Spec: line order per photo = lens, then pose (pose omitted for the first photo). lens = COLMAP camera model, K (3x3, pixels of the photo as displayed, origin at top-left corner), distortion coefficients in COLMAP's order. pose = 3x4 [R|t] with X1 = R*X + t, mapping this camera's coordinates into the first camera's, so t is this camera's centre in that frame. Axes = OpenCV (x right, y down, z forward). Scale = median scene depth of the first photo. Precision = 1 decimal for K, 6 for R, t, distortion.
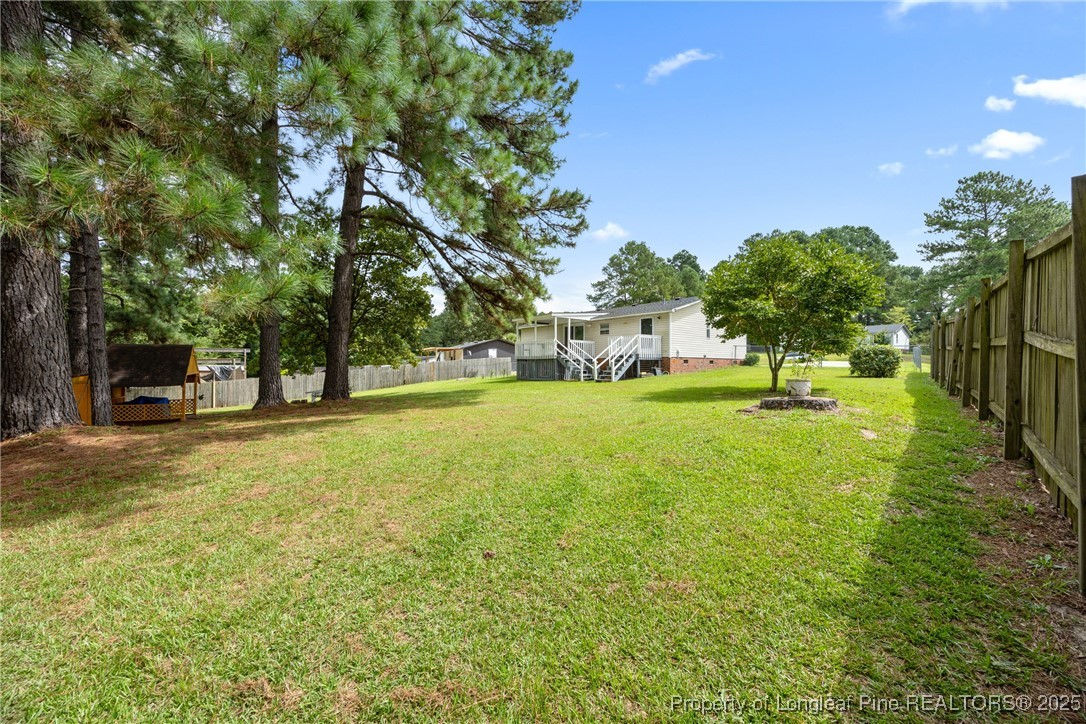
lens RADIAL K [[433.4, 0, 543.0], [0, 433.4, 362.0], [0, 0, 1]] dist [-0.000190, 0.000033]
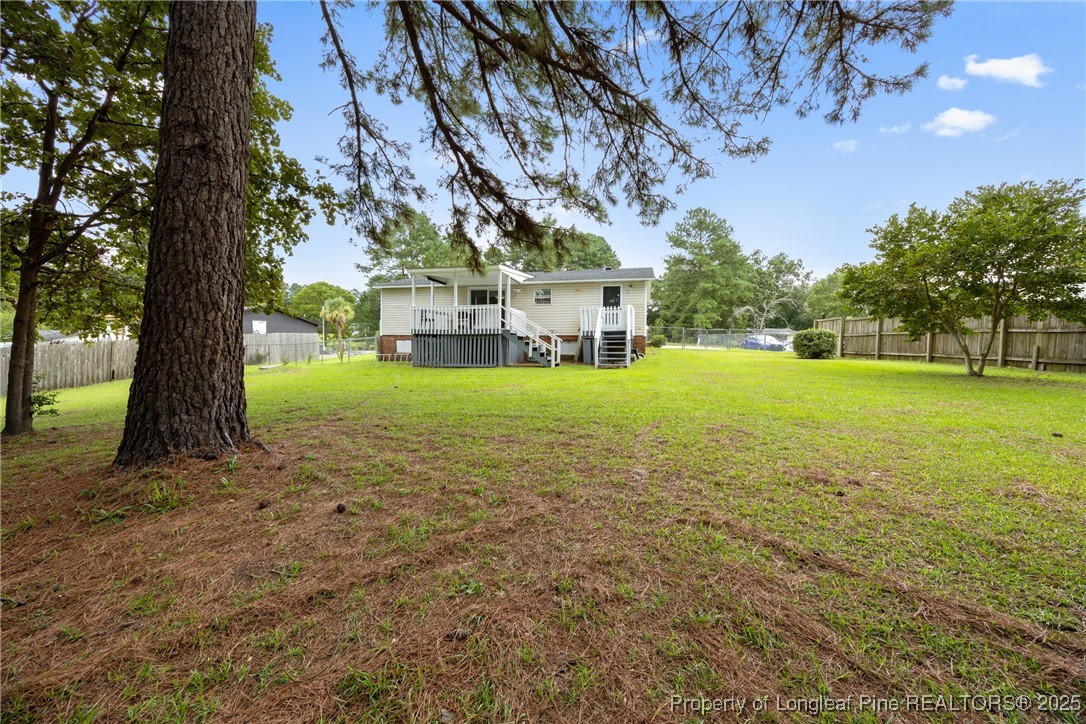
lens RADIAL K [[433.4, 0, 543.0], [0, 433.4, 362.0], [0, 0, 1]] dist [-0.000190, 0.000033]
pose [[0.794271, -0.003330, 0.607555, -0.293876], [-0.013000, 0.999663, 0.022475, 0.017803], [-0.607425, -0.025750, 0.793960, 0.393472]]
